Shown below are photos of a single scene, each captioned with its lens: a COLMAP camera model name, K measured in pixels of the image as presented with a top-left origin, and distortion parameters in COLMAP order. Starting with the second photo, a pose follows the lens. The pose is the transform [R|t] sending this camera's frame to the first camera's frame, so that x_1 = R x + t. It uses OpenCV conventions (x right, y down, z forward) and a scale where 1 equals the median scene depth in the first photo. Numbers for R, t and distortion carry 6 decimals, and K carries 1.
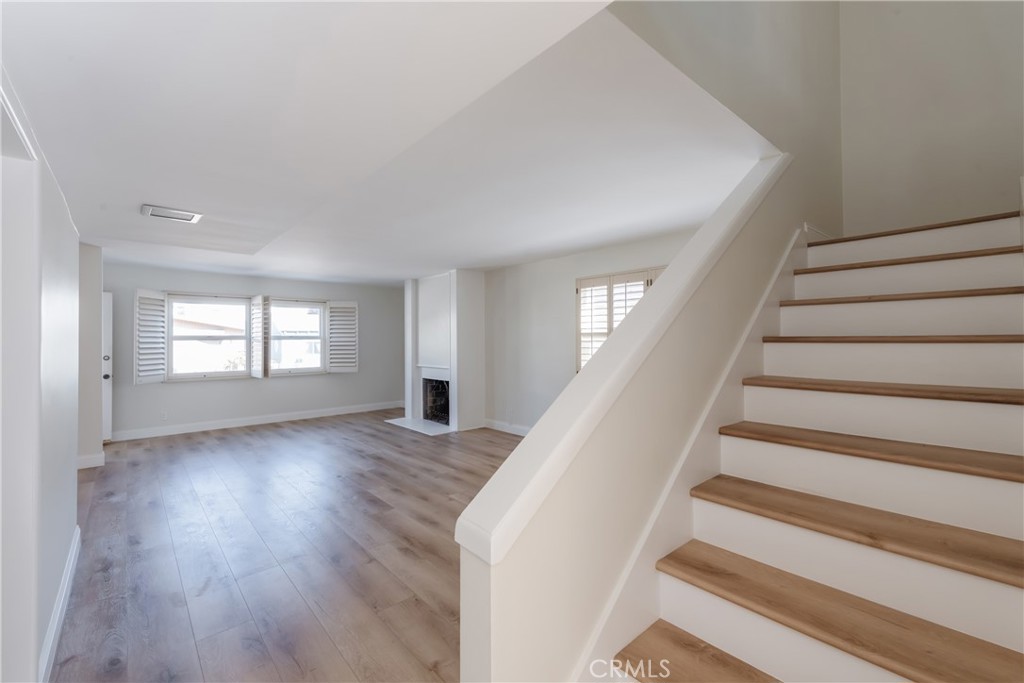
lens RADIAL K [[430.4, 0, 528.5], [0, 430.4, 336.5], [0, 0, 1]] dist [0.002120, 0.000257]
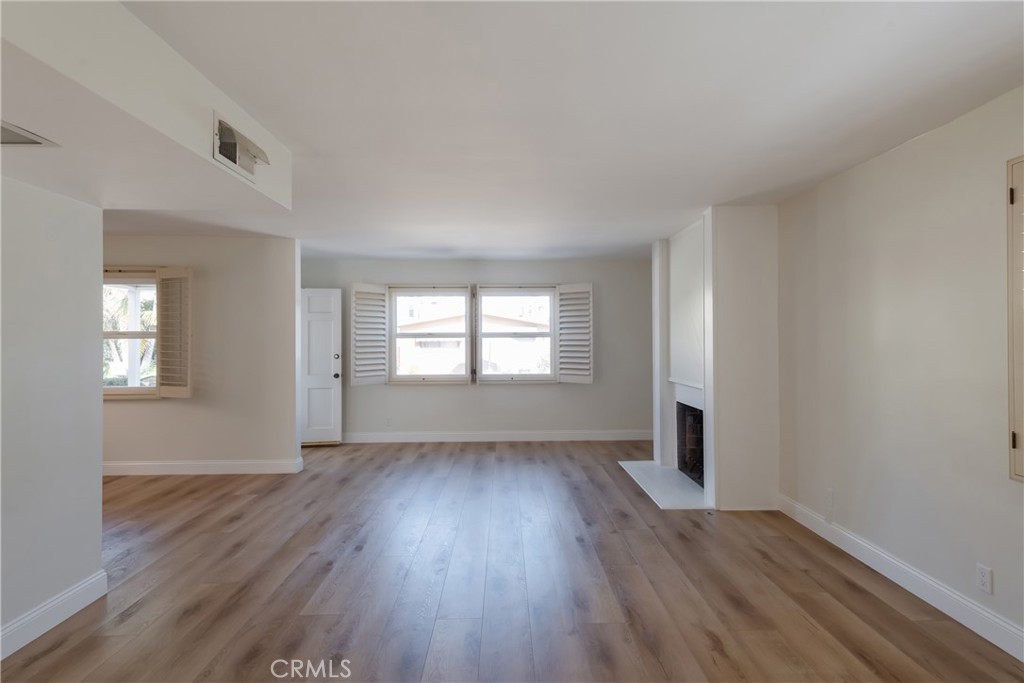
lens RADIAL K [[510.8, 0, 511.2], [0, 510.8, 335.7], [0, 0, 1]] dist [0.000949, -0.000331]
pose [[0.744365, -0.000579, -0.667772, 0.070733], [0.005241, 0.999974, 0.004974, -0.000289], [0.667752, -0.007202, 0.744349, 0.354899]]
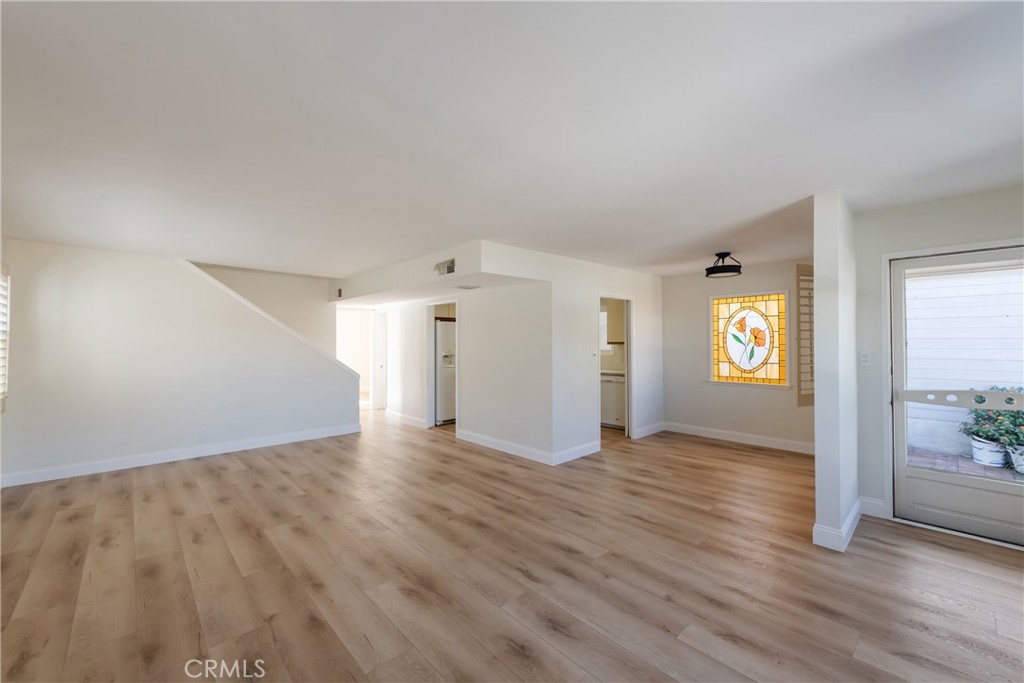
lens RADIAL K [[405.9, 0, 514.2], [0, 405.9, 341.9], [0, 0, 1]] dist [0.002066, -0.000044]
pose [[-0.999957, 0.008778, -0.002896, -0.403240], [0.008811, 0.999894, -0.011616, 0.008653], [0.002794, -0.011641, -0.999928, 1.154405]]
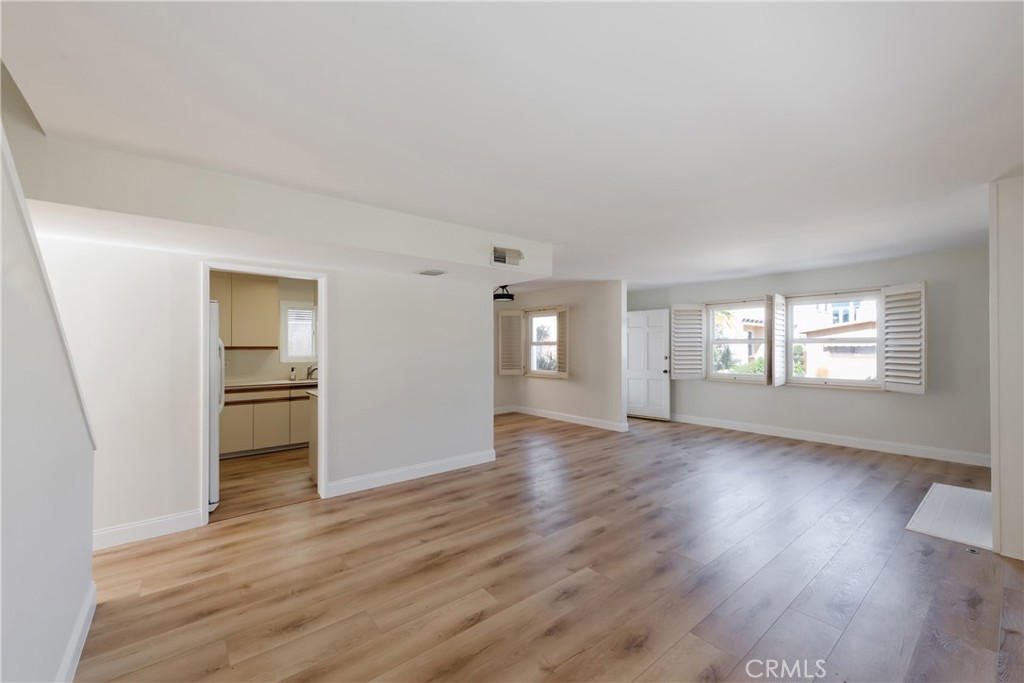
lens RADIAL K [[405.9, 0, 514.2], [0, 405.9, 341.9], [0, 0, 1]] dist [0.002066, -0.000044]
pose [[-0.072247, -0.005344, -0.997372, 0.282781], [0.015469, 0.999859, -0.006478, 0.001312], [0.997267, -0.015896, -0.072155, 0.539755]]
